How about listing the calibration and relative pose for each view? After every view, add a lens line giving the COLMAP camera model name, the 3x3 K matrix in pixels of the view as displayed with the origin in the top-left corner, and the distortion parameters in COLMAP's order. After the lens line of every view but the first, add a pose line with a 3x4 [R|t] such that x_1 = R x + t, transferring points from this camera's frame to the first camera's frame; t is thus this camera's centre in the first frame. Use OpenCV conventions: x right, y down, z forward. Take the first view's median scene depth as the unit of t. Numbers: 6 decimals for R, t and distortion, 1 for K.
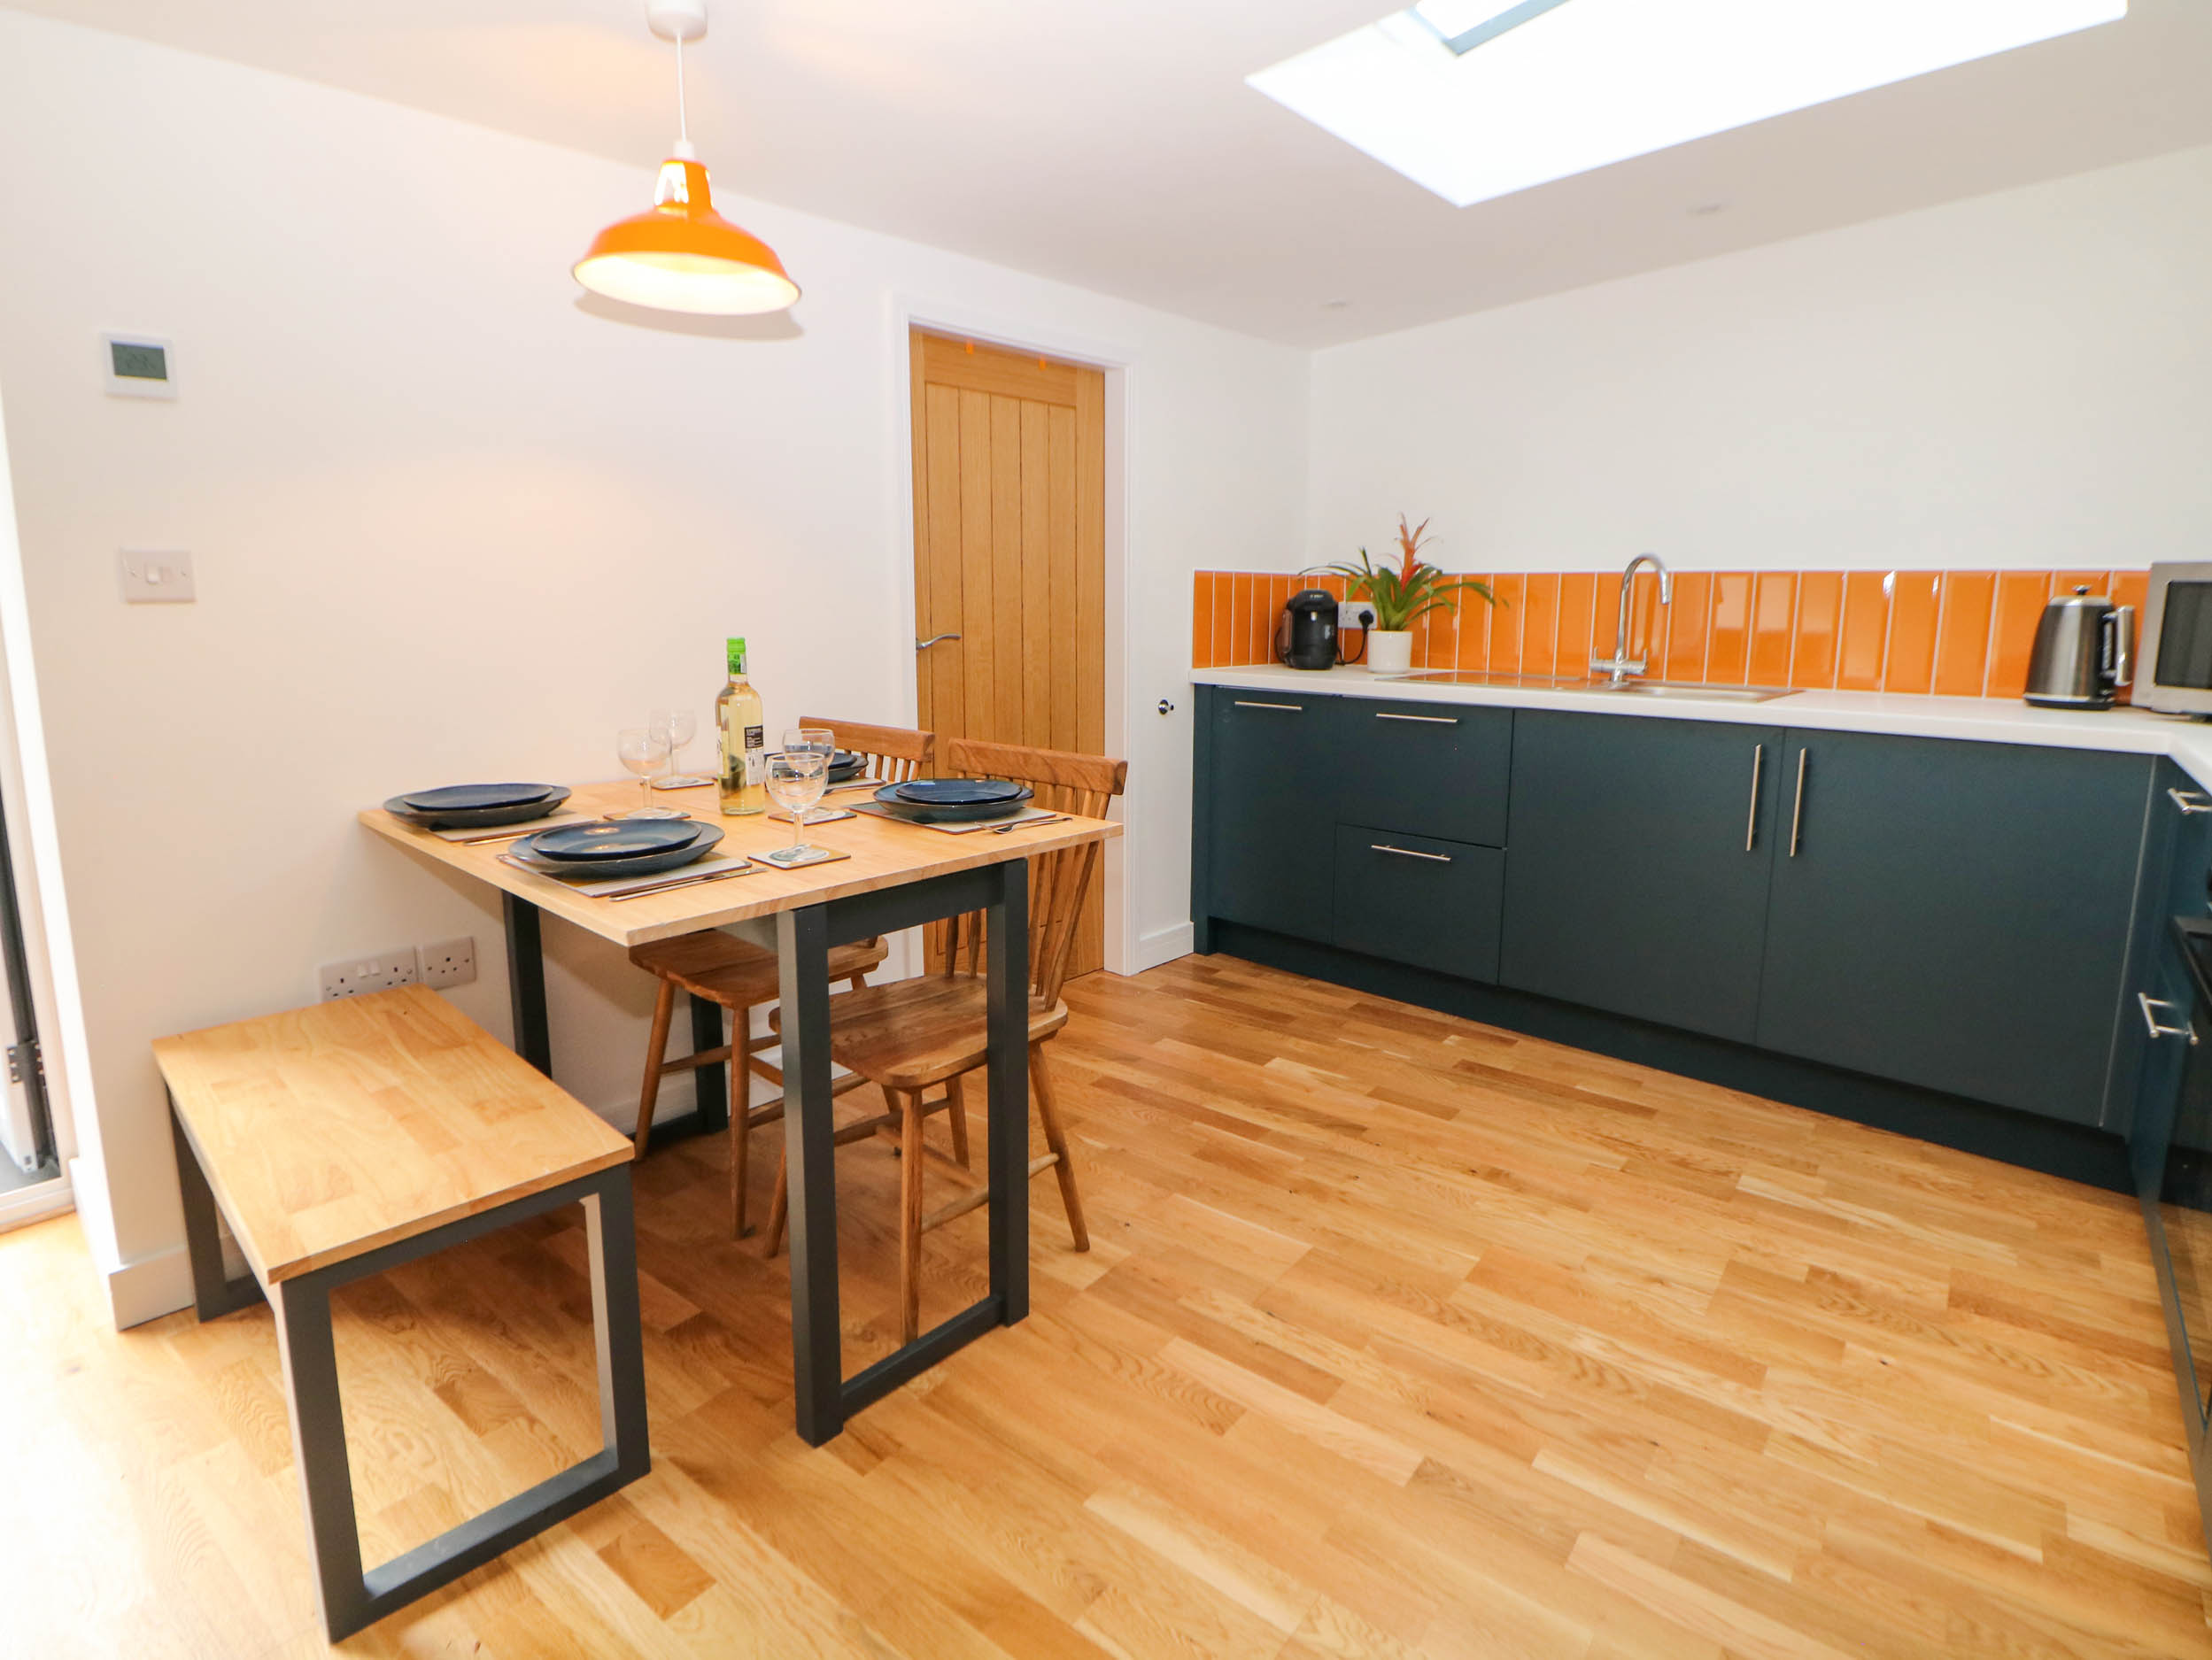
lens RADIAL K [[1122.8, 0, 1152.8], [0, 1122.8, 772.6], [0, 0, 1]] dist [-0.020381, 0.000527]
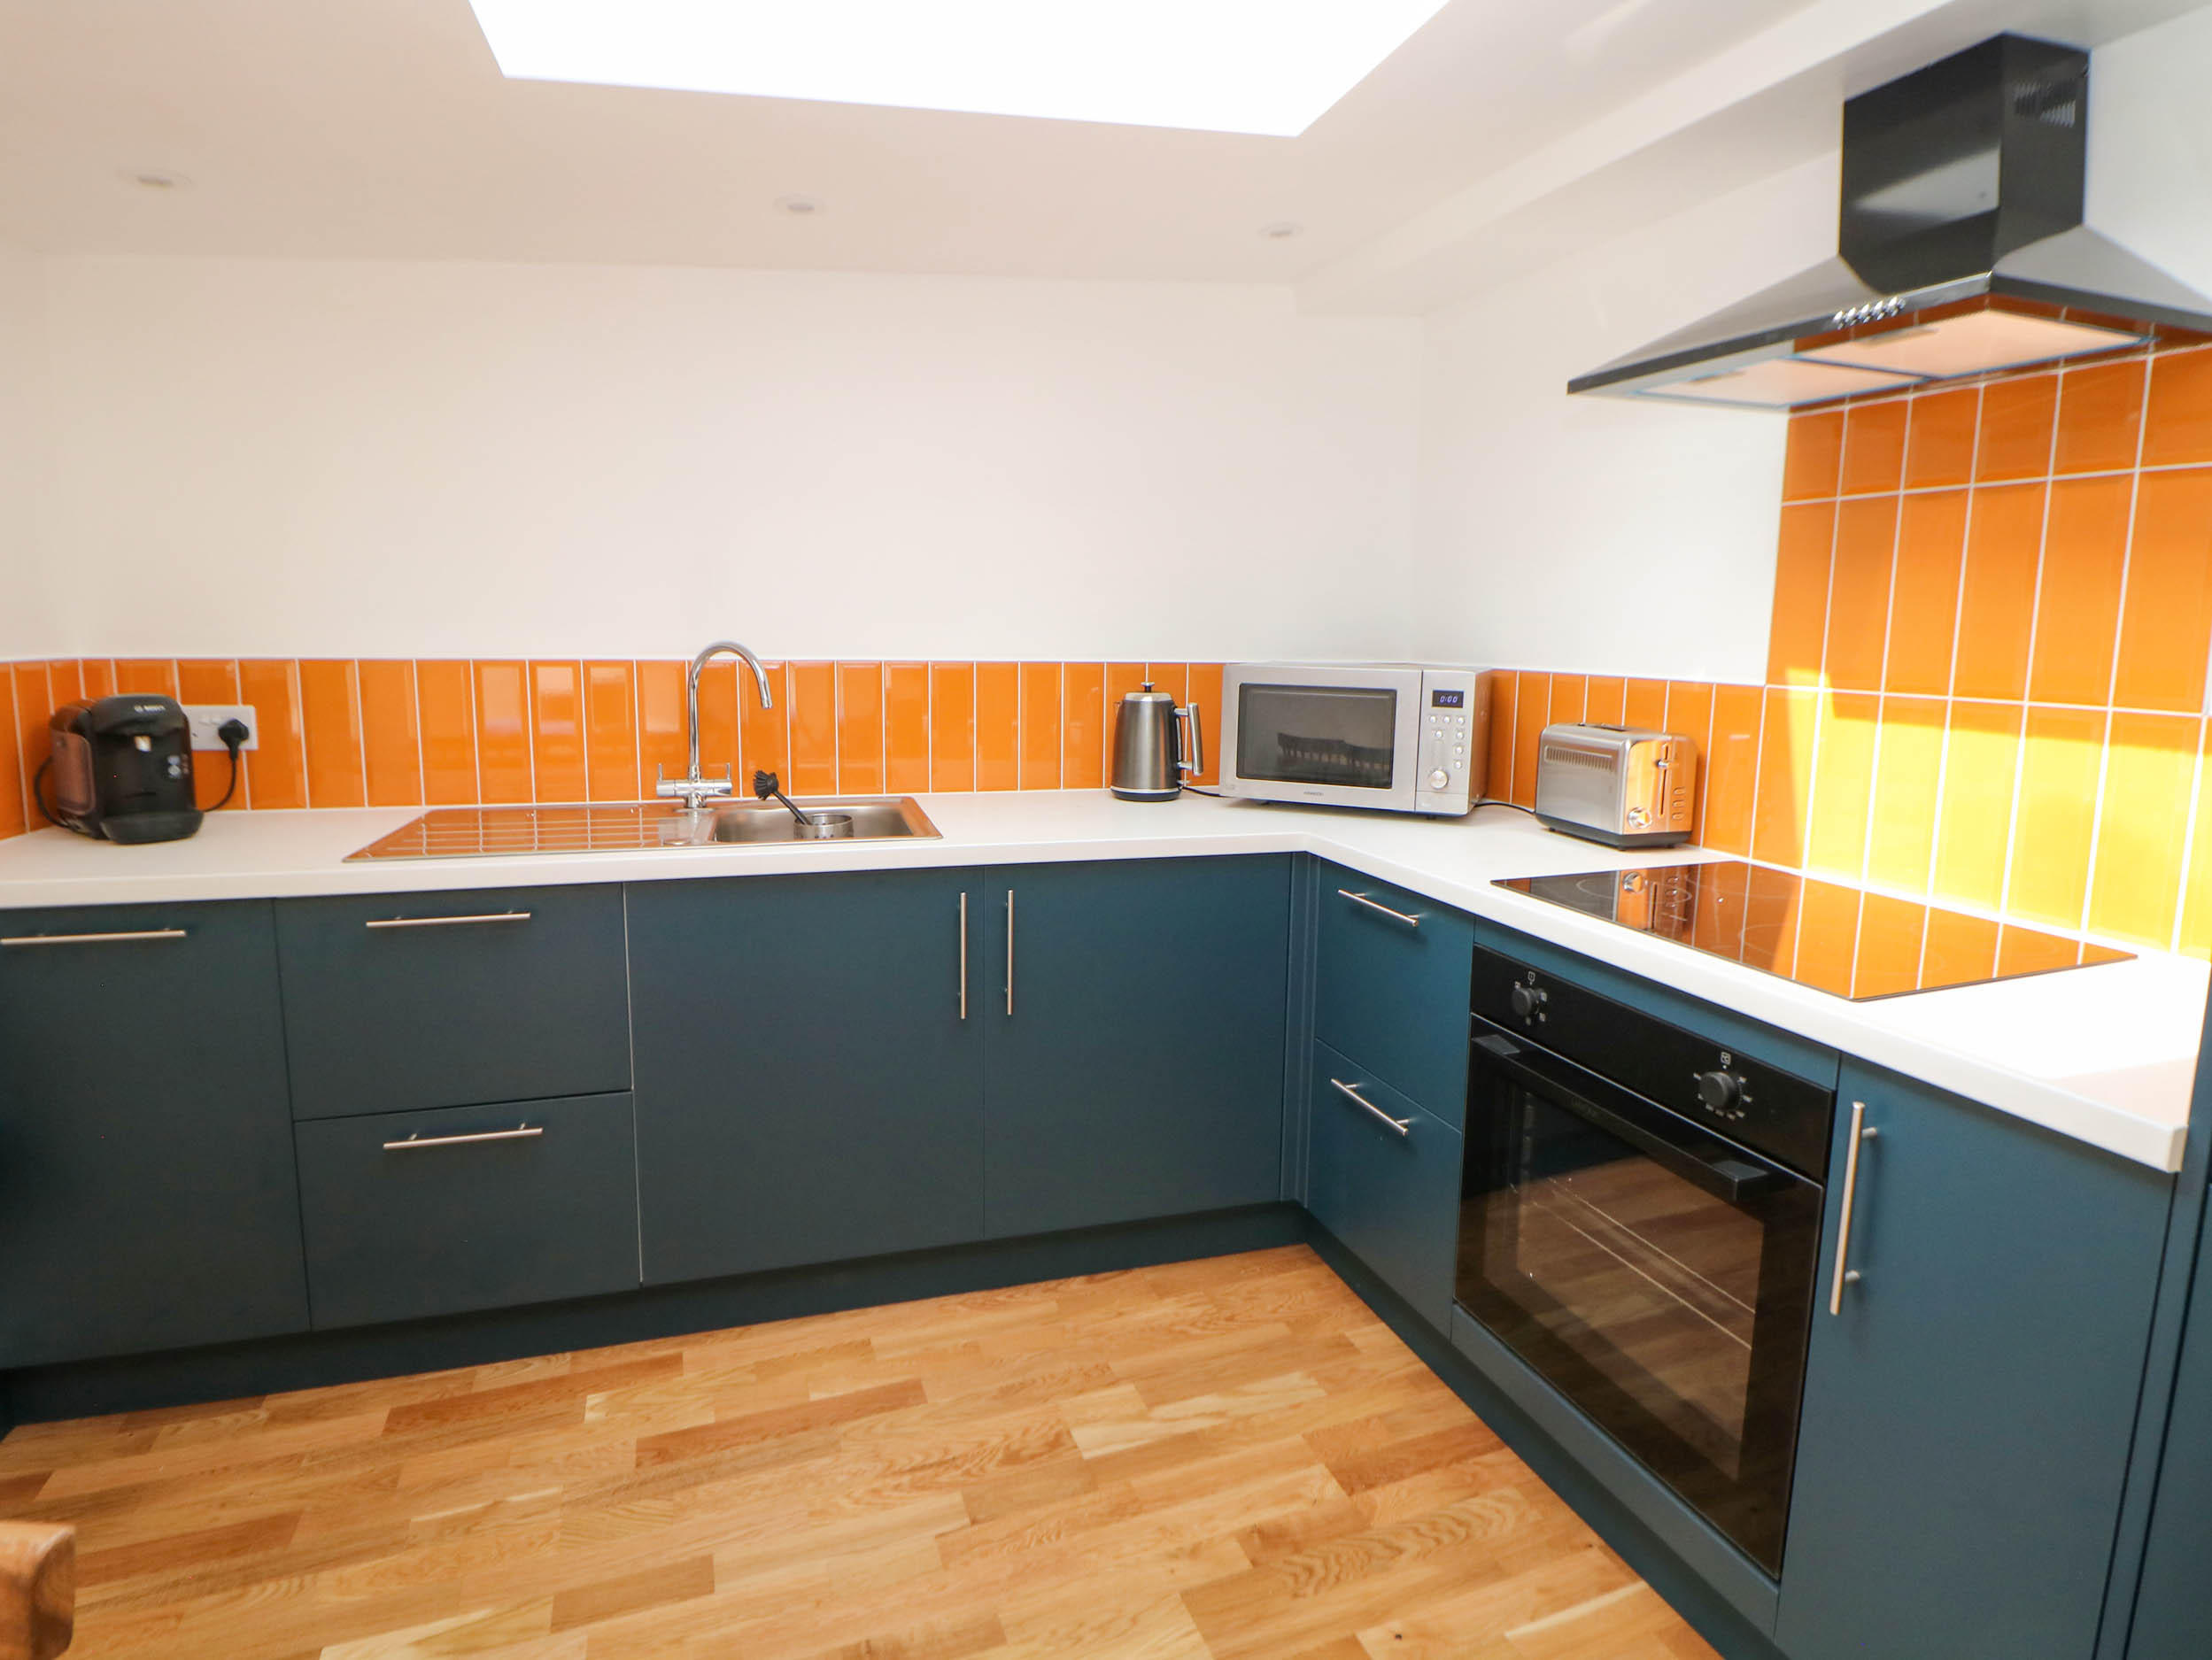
lens RADIAL K [[1122.8, 0, 1105.9], [0, 1122.8, 783.0], [0, 0, 1]] dist [-0.020381, 0.000527]
pose [[0.545075, -0.108670, 0.831315, -0.070340], [0.118177, 0.991623, 0.052139, -0.127735], [-0.830017, 0.069823, 0.553351, 0.431337]]
